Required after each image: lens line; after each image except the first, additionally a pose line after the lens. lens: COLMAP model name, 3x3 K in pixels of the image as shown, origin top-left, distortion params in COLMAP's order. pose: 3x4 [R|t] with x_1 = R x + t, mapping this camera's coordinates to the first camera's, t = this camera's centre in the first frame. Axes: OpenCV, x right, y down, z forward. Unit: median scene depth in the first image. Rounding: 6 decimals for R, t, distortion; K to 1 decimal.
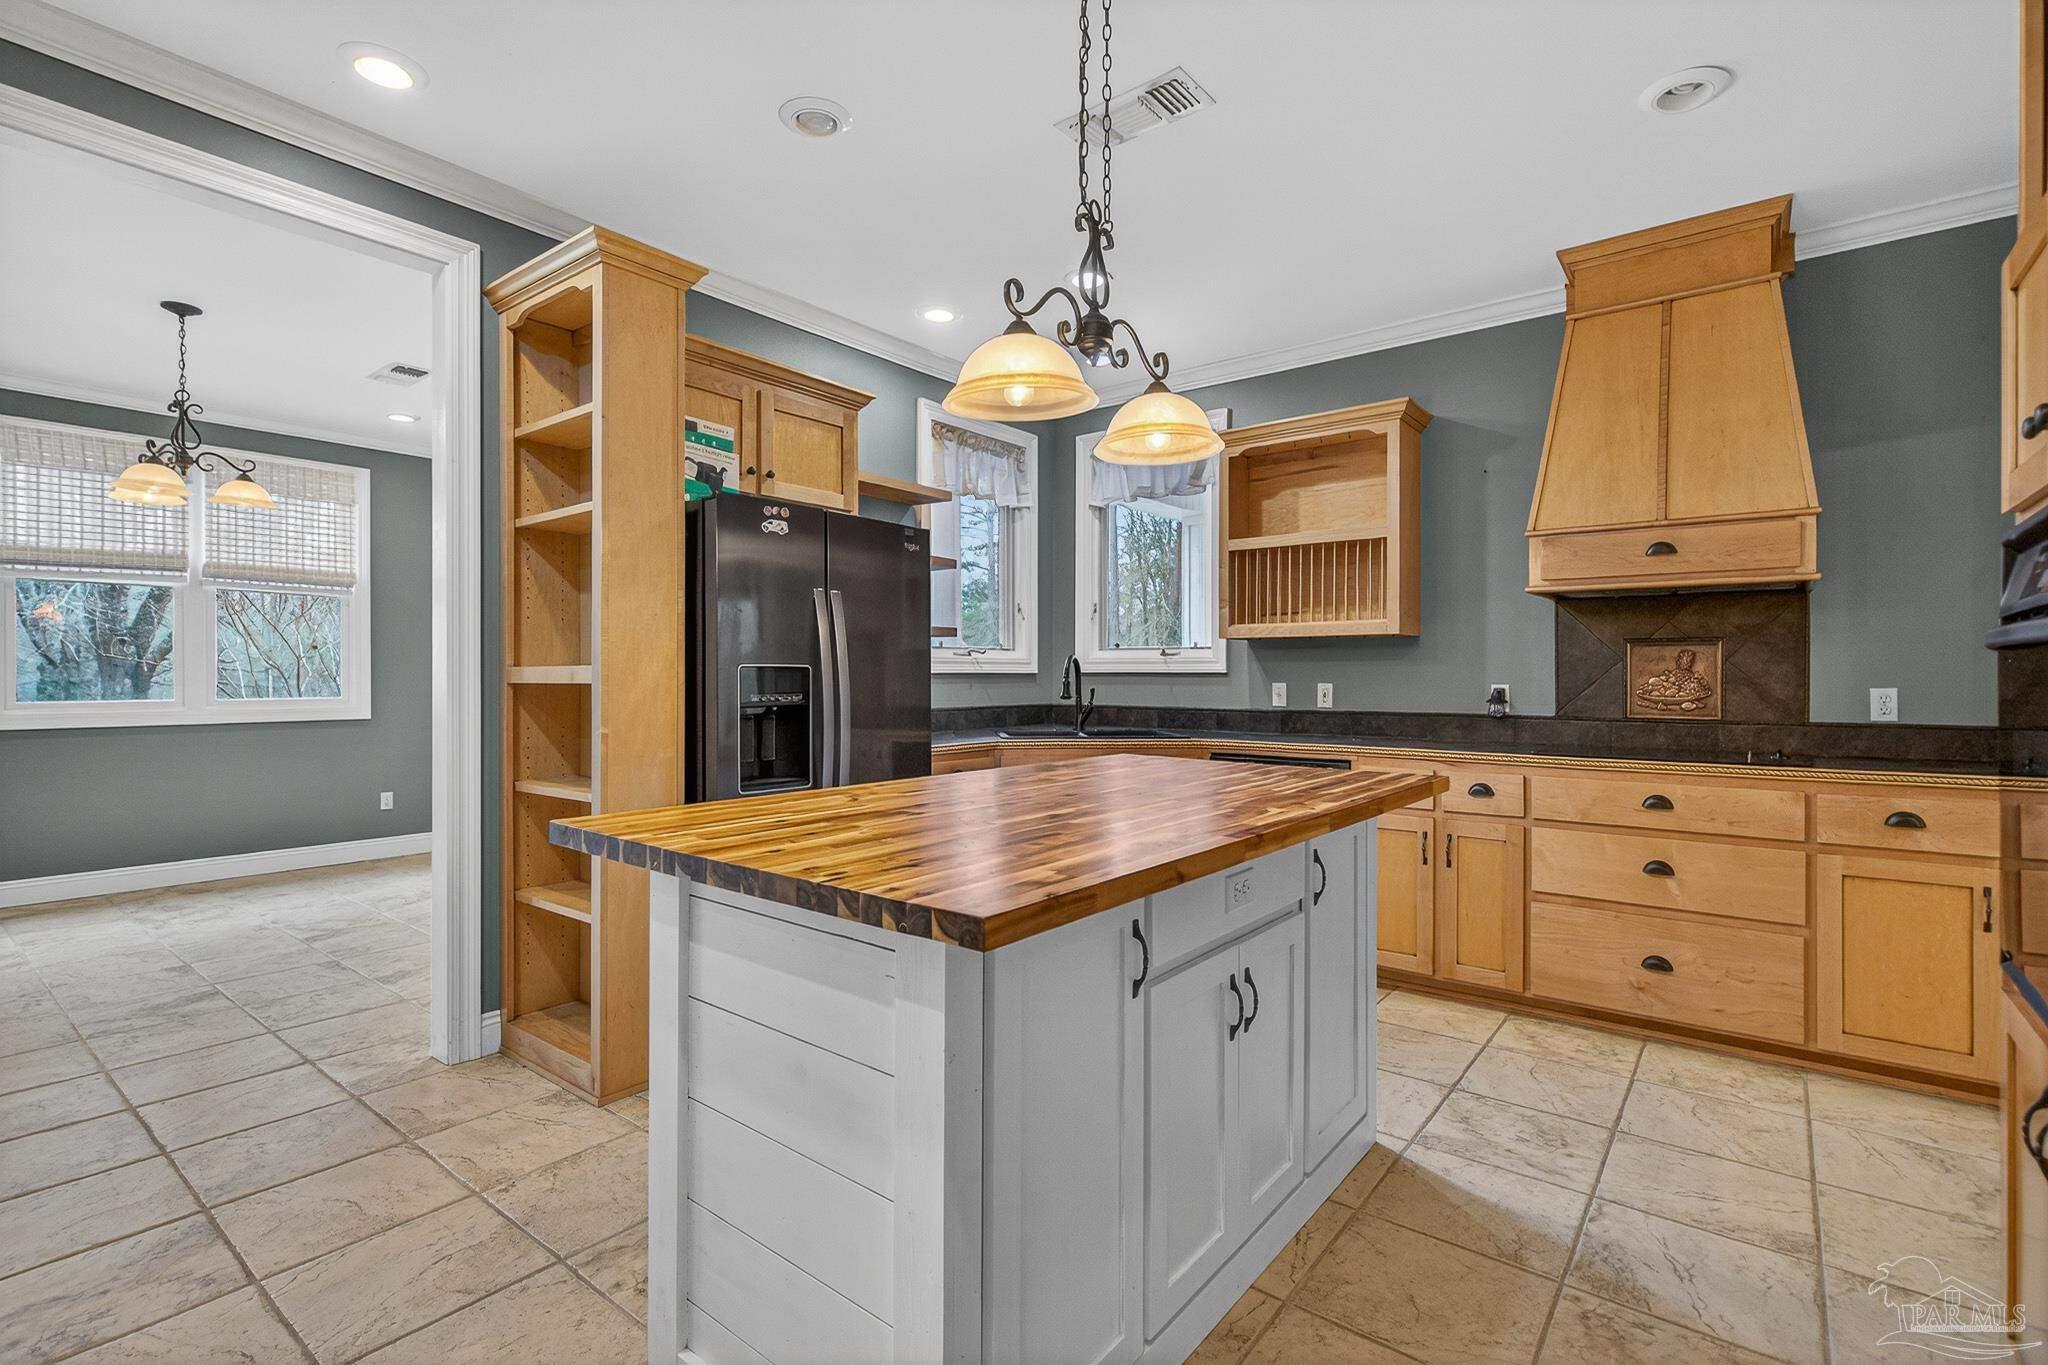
lens RADIAL K [[944.9, 0, 1027.3], [0, 944.9, 675.1], [0, 0, 1]] dist [0.000555, 0.000278]
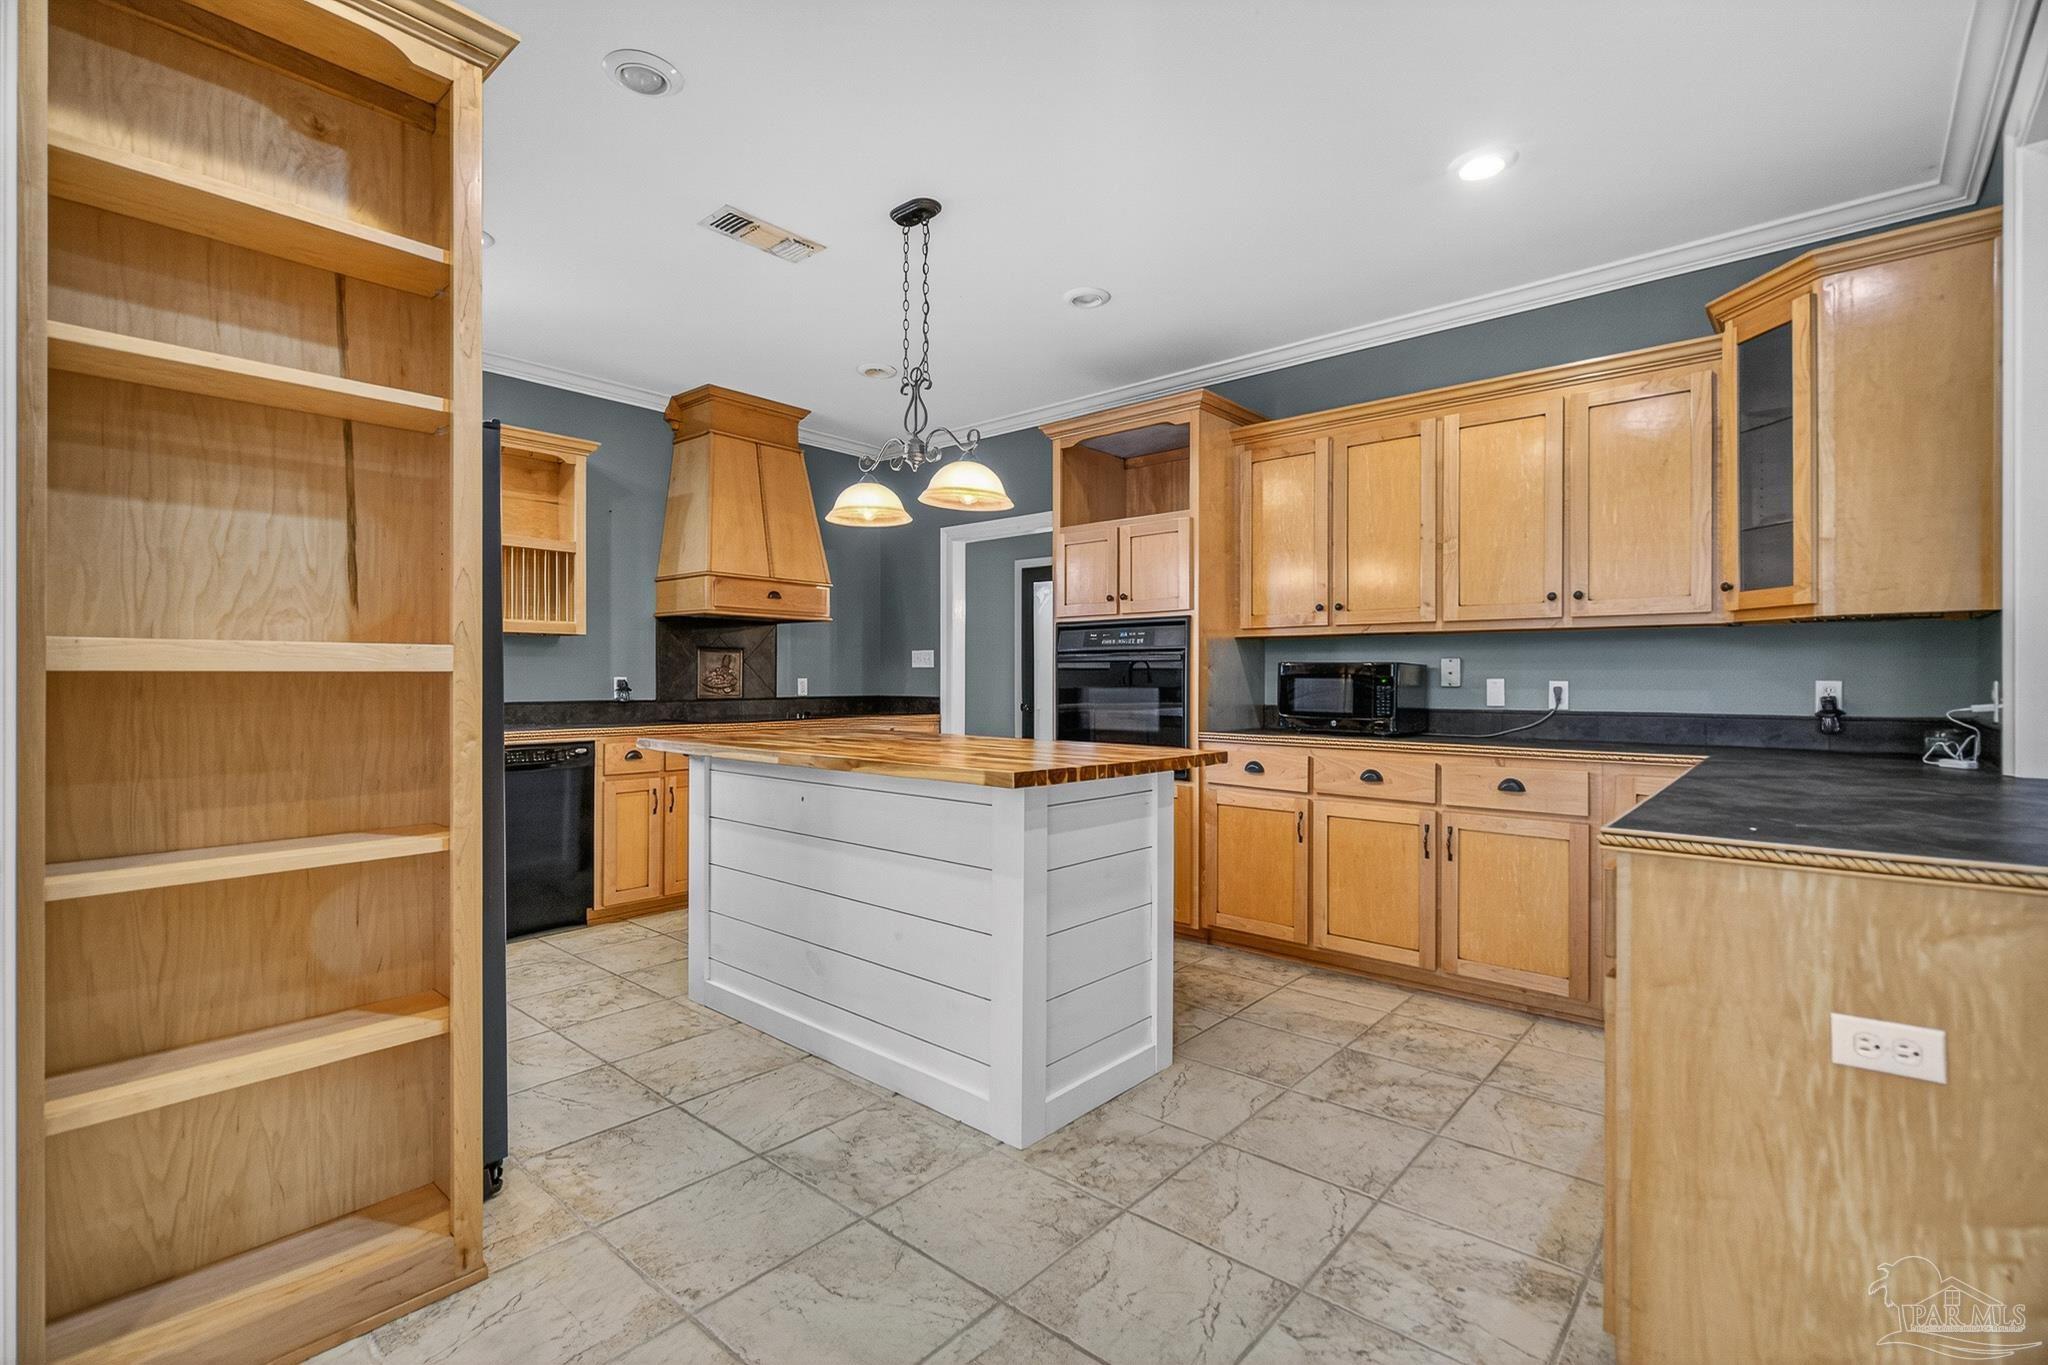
lens RADIAL K [[919.2, 0, 1021.4], [0, 919.2, 674.7], [0, 0, 1]] dist [0.000191, -0.000031]
pose [[0.052331, 0.002509, 0.998627, -0.934959], [-0.002904, 0.999993, -0.002360, 0.009817], [-0.998626, -0.002776, 0.052338, 0.479195]]
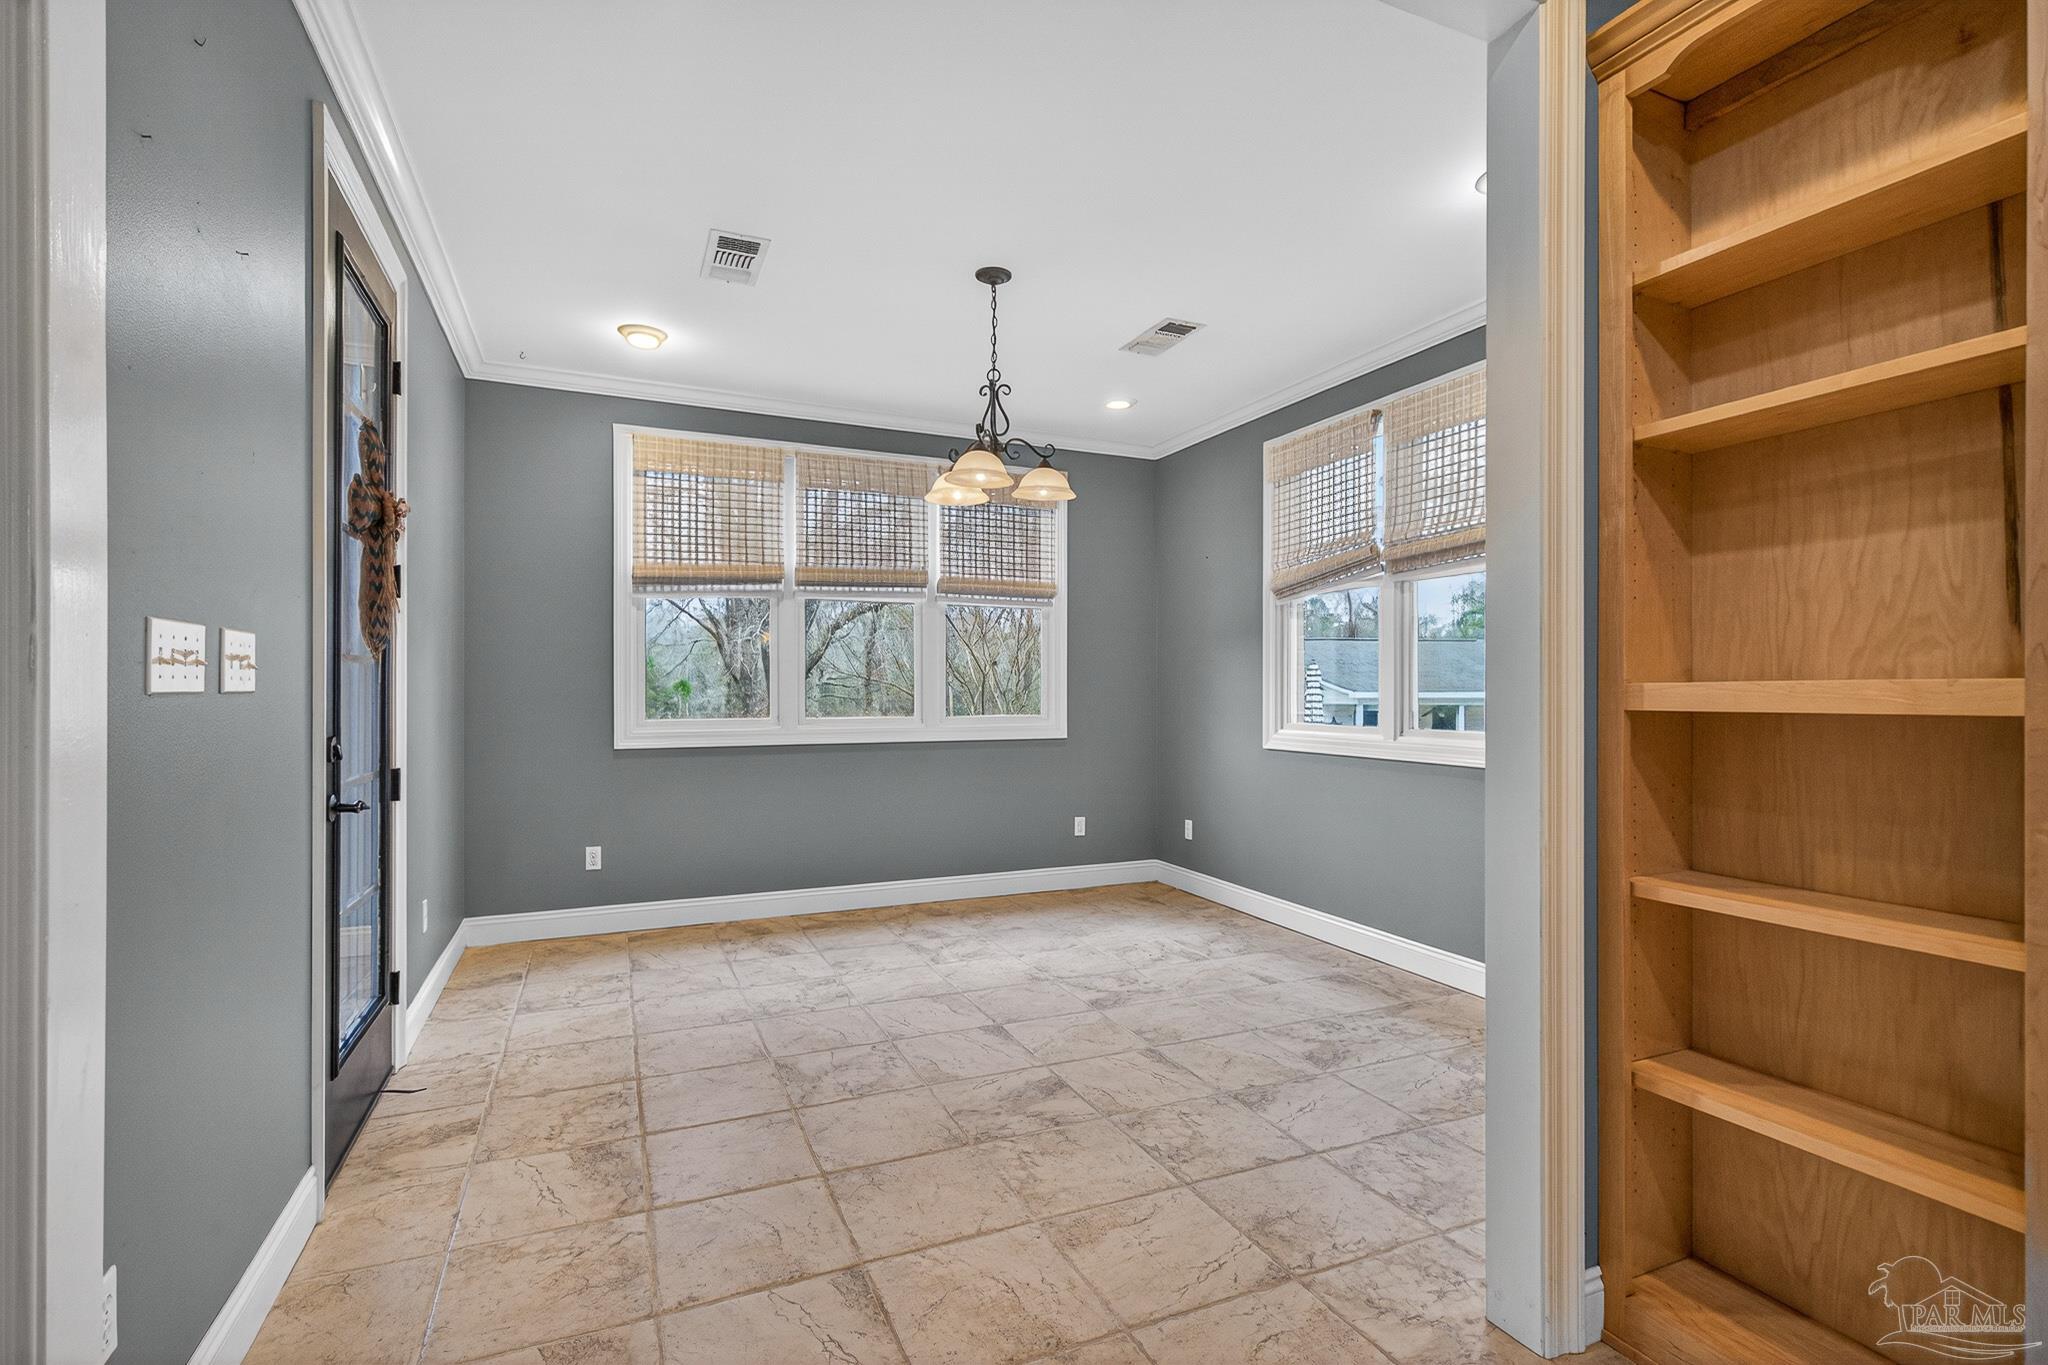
lens RADIAL K [[949.0, 0, 1027.2], [0, 949.0, 687.4], [0, 0, 1]] dist [0.000451, 0.000099]
pose [[0.883048, -0.002808, -0.469274, -0.555285], [0.002513, 0.999996, -0.001255, -0.006179], [0.469276, -0.000071, 0.883052, 0.290558]]
